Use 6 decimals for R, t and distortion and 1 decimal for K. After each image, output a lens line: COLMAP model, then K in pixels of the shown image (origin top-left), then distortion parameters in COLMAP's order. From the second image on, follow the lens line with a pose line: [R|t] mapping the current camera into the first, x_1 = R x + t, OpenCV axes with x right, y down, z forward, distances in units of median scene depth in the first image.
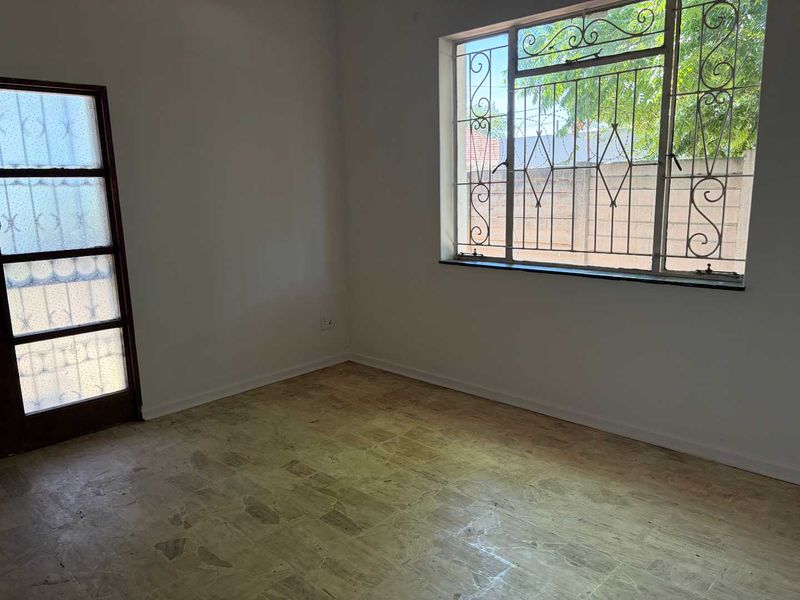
lens RADIAL K [[604.3, 0, 404.1], [0, 604.3, 299.6], [0, 0, 1]] dist [0.073816, -0.073137]
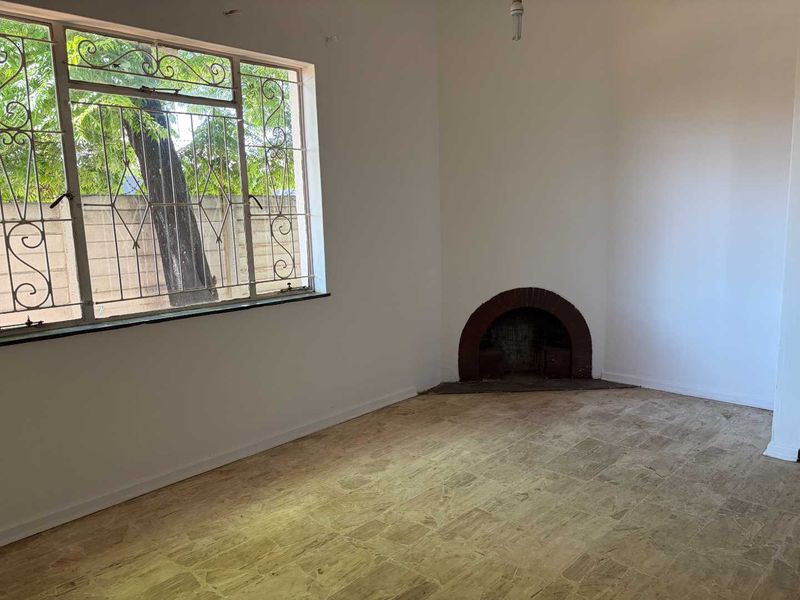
lens RADIAL K [[604.3, 0, 404.1], [0, 604.3, 299.6], [0, 0, 1]] dist [0.073816, -0.073137]
pose [[-0.007747, -0.118883, 0.992878, -0.693827], [0.215234, 0.969437, 0.117756, -0.111469], [-0.976532, 0.214613, 0.018077, 0.690070]]
